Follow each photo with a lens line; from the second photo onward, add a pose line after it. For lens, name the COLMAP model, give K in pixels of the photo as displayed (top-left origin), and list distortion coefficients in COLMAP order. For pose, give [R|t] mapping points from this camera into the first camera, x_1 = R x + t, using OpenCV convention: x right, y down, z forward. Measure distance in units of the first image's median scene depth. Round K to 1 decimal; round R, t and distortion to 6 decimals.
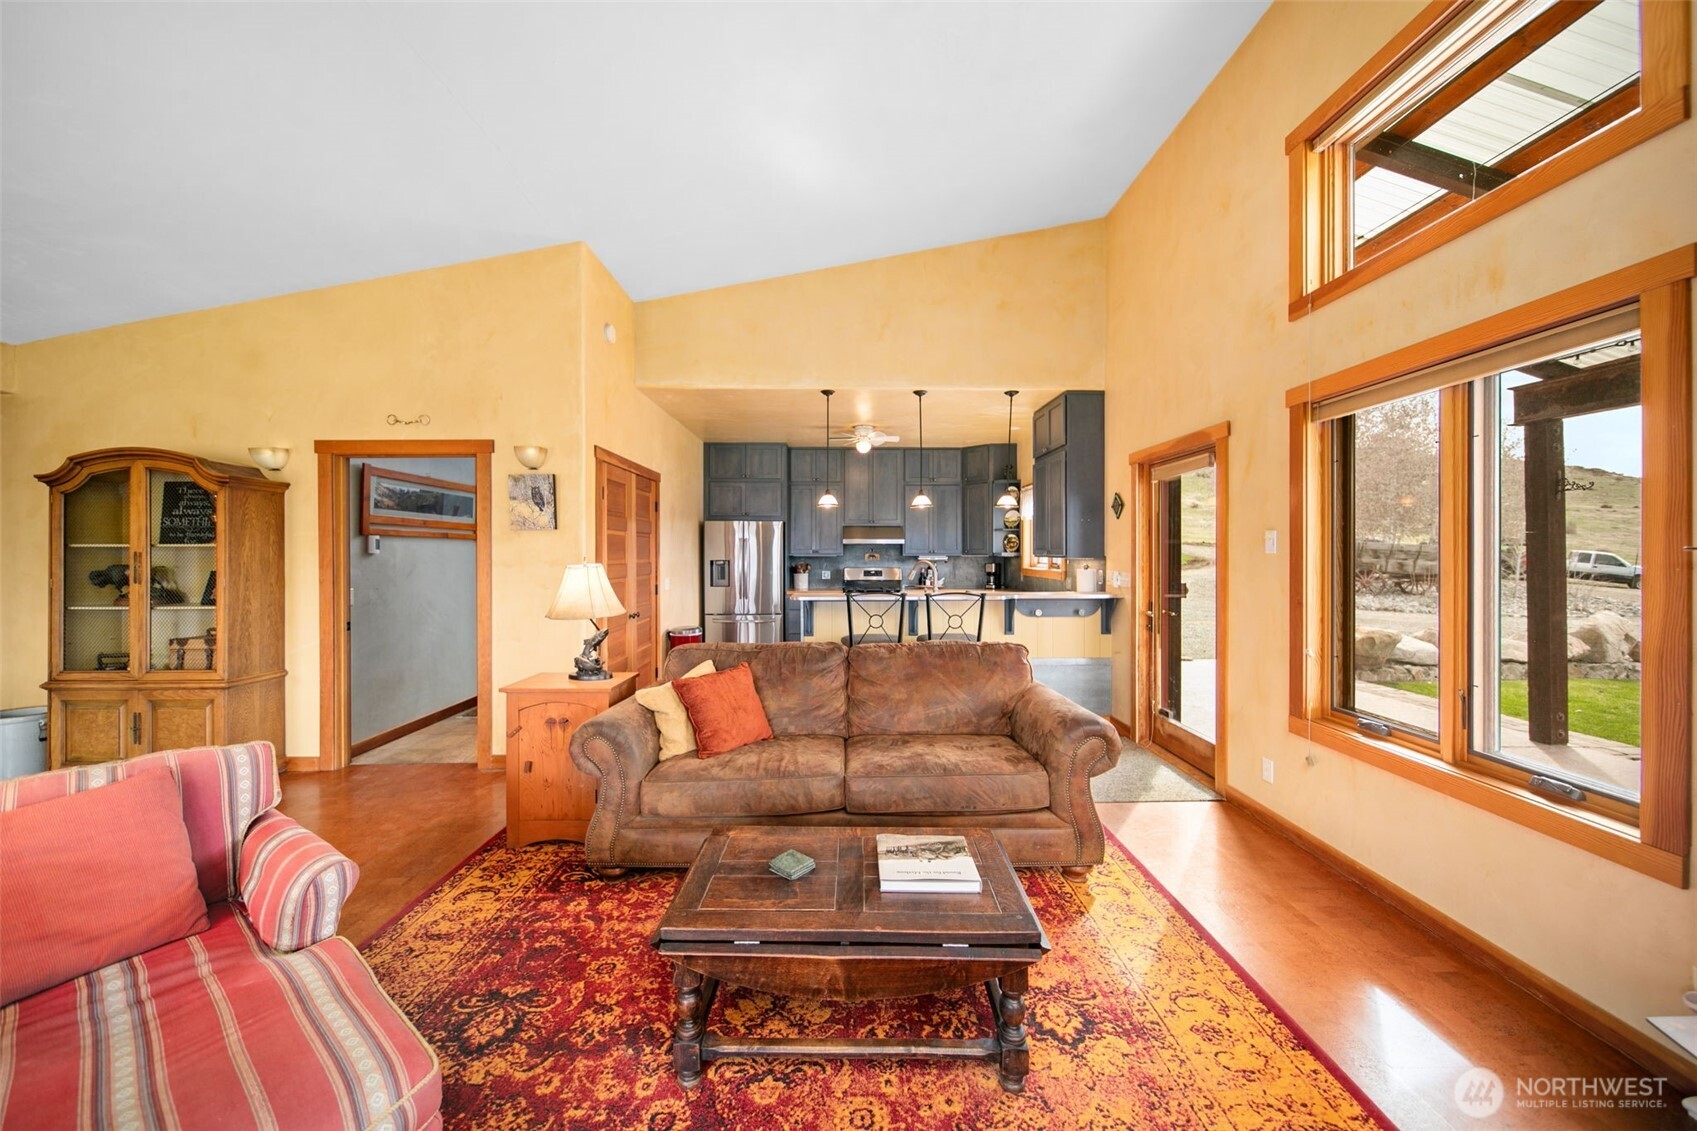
lens RADIAL K [[596.9, 0, 849.1], [0, 596.9, 555.4], [0, 0, 1]] dist [0.000220, -0.000822]
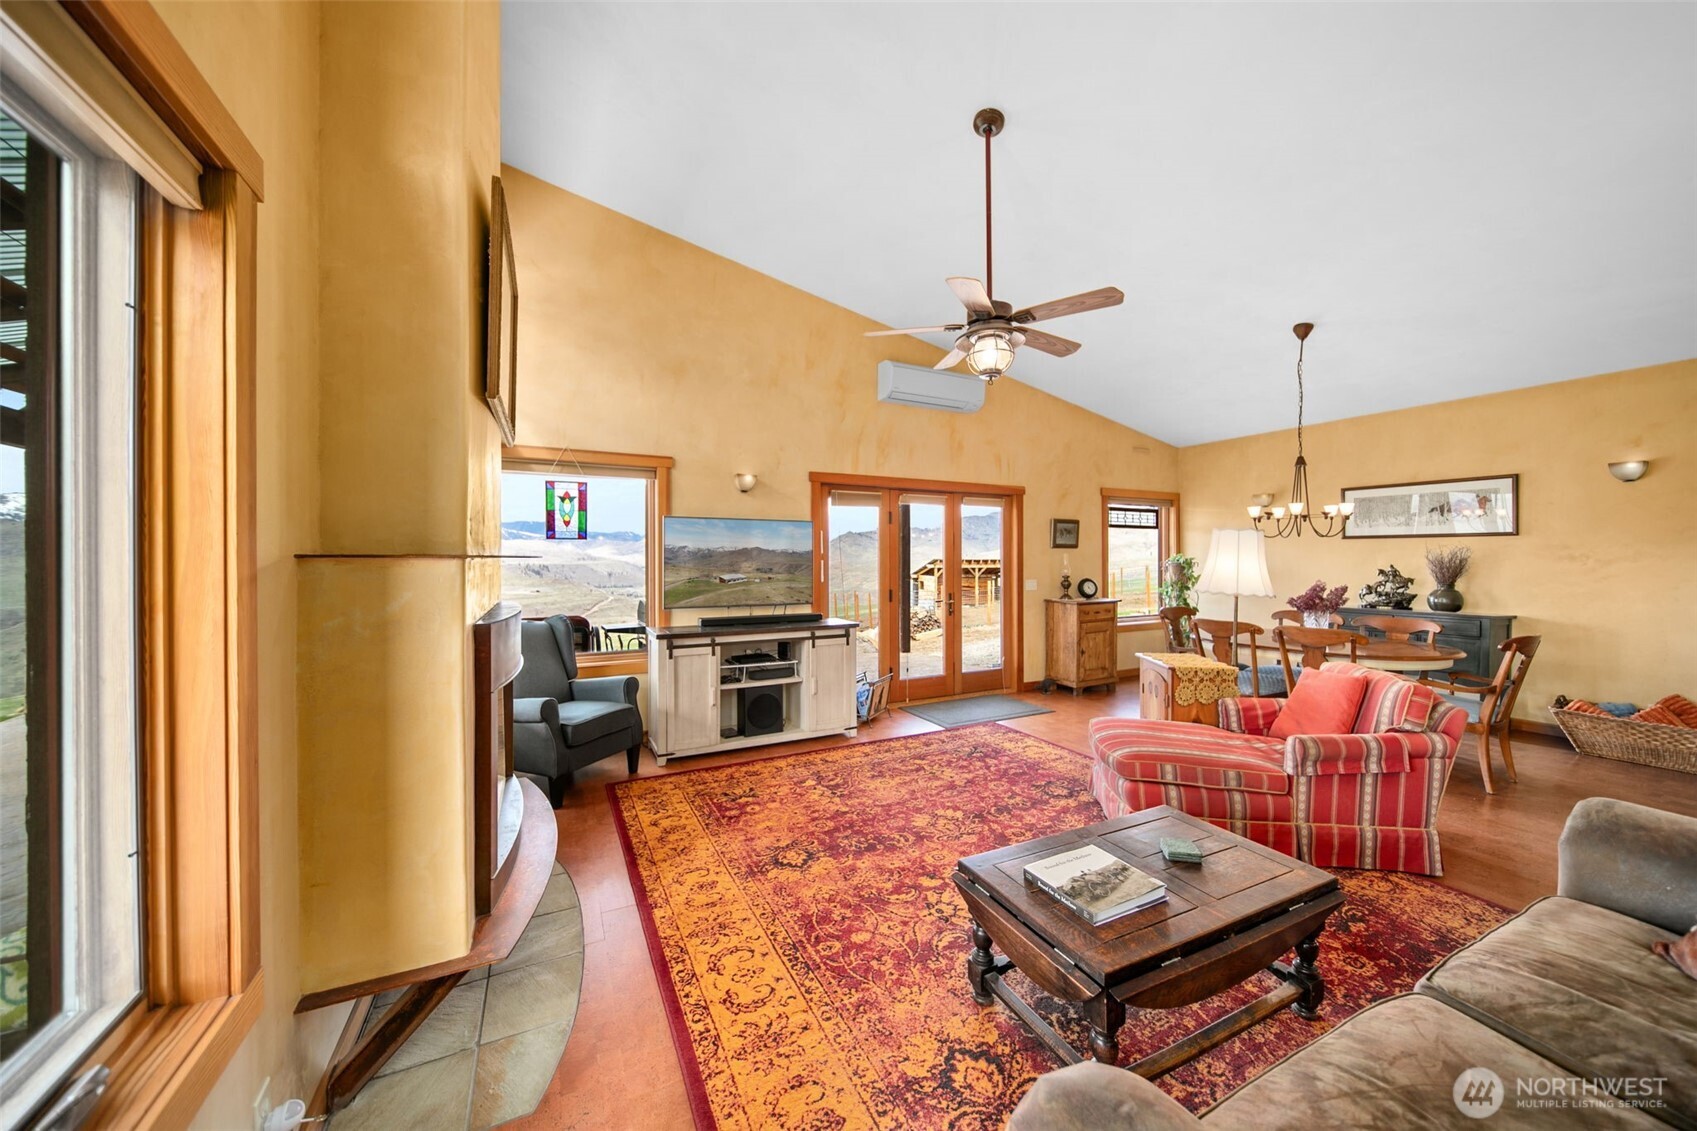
lens RADIAL K [[596.9, 0, 844.5], [0, 596.9, 558.2], [0, 0, 1]] dist [0.000220, -0.000822]
pose [[-0.900844, 0.000929, -0.434143, 0.682381], [-0.001836, 0.999981, 0.005949, -0.006546], [0.434140, 0.006157, -0.900824, 1.275922]]
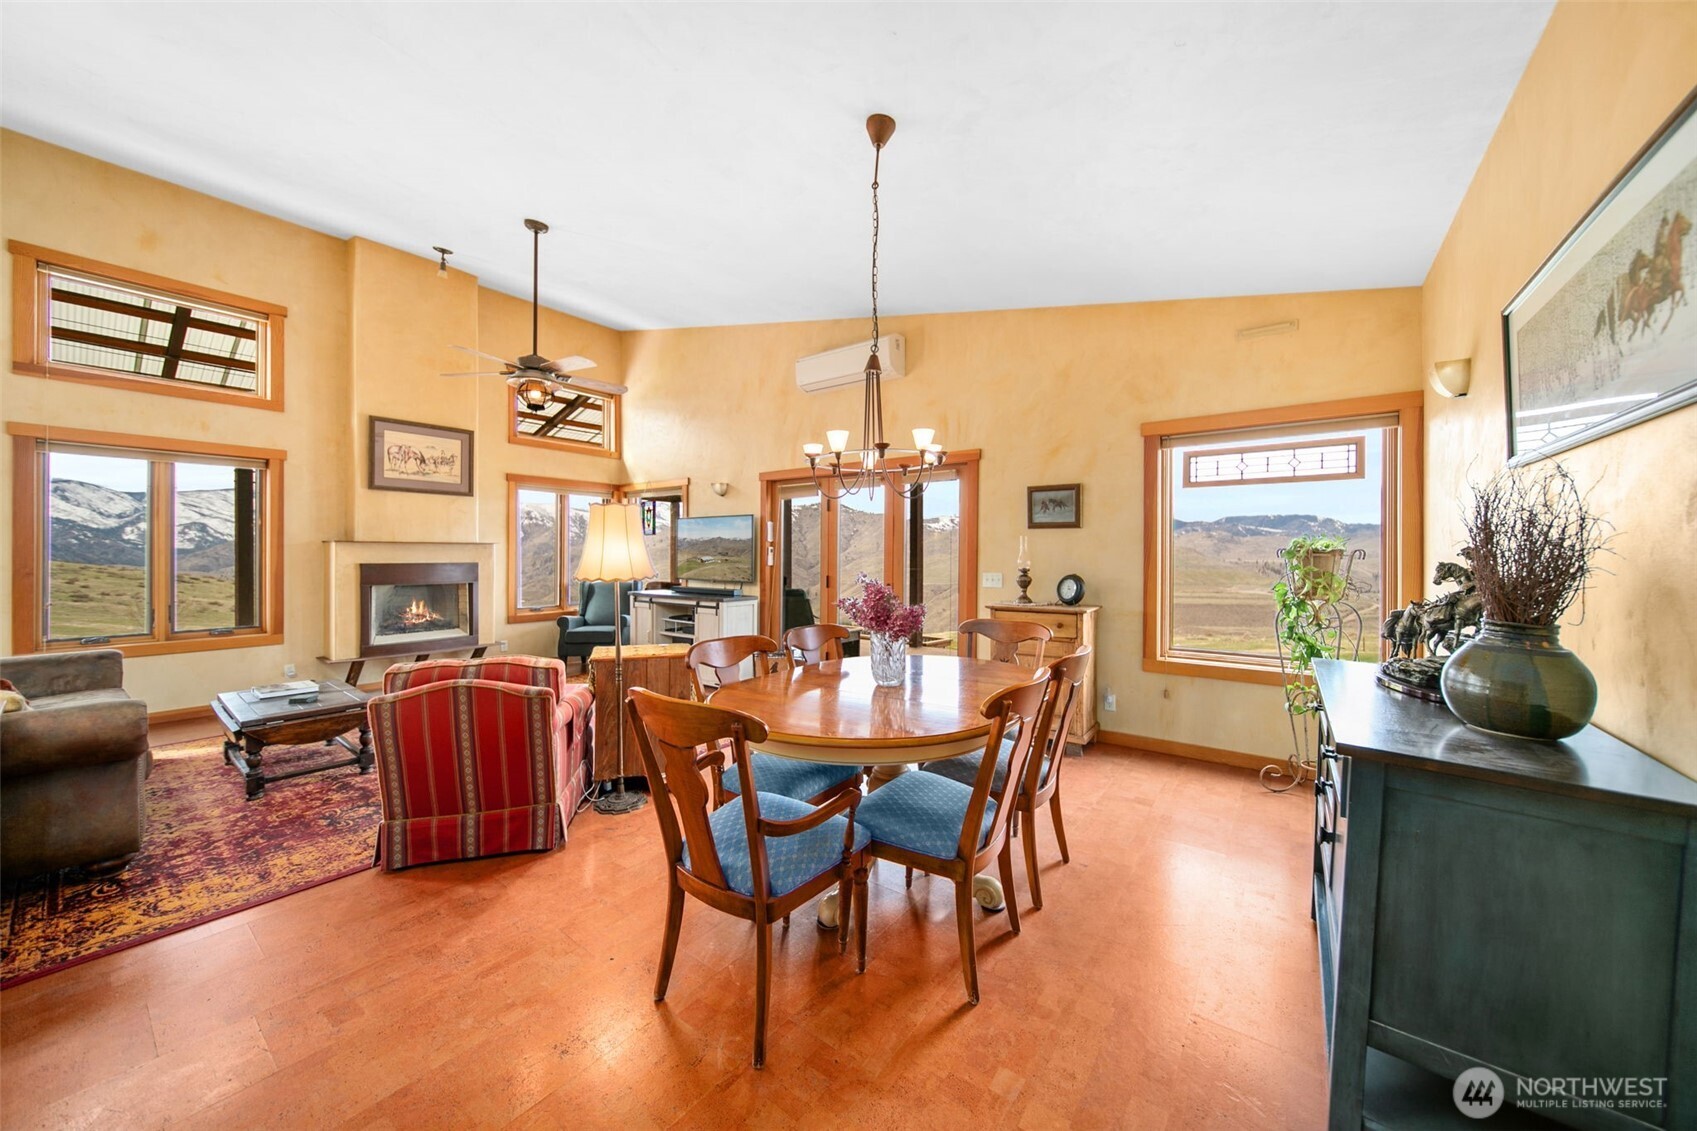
lens RADIAL K [[596.9, 0, 852.4], [0, 596.9, 556.0], [0, 0, 1]] dist [0.000220, -0.000822]
pose [[-0.794820, -0.004358, 0.606829, -2.003161], [0.000210, 0.999972, 0.007456, 0.033259], [-0.606845, 0.006054, -0.794797, 1.090715]]
